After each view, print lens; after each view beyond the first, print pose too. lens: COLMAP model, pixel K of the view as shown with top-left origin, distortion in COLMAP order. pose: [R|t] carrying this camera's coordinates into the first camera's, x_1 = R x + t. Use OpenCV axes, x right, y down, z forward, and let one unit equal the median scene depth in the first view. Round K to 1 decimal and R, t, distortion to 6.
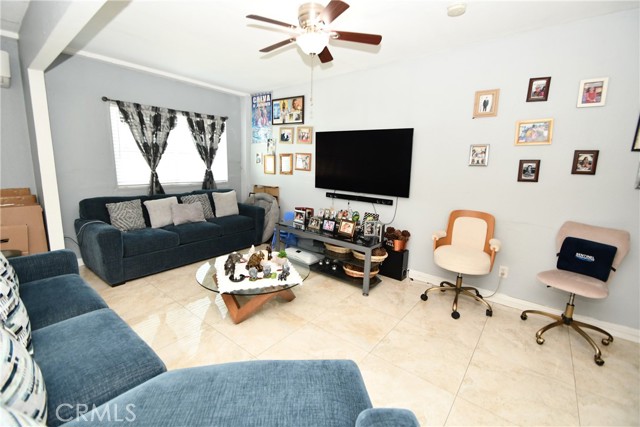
lens RADIAL K [[282.8, 0, 314.9], [0, 282.8, 206.1], [0, 0, 1]] dist [0.021707, -0.018699]
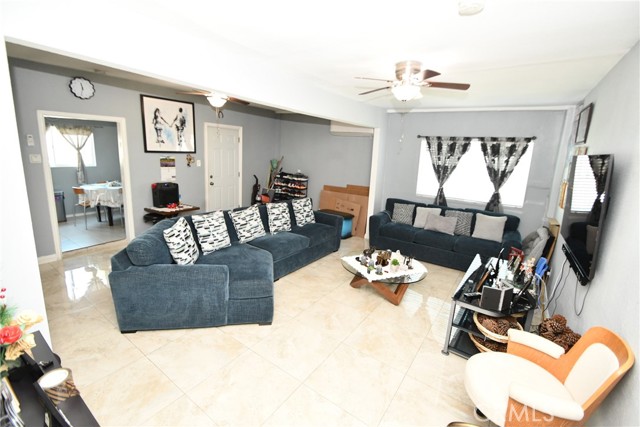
lens RADIAL K [[282.8, 0, 314.9], [0, 282.8, 206.1], [0, 0, 1]] dist [0.021707, -0.018699]
pose [[0.067762, 0.164158, -0.984104, 0.645464], [-0.211558, 0.966305, 0.146622, -0.103609], [0.975014, 0.198260, 0.100207, 0.324398]]
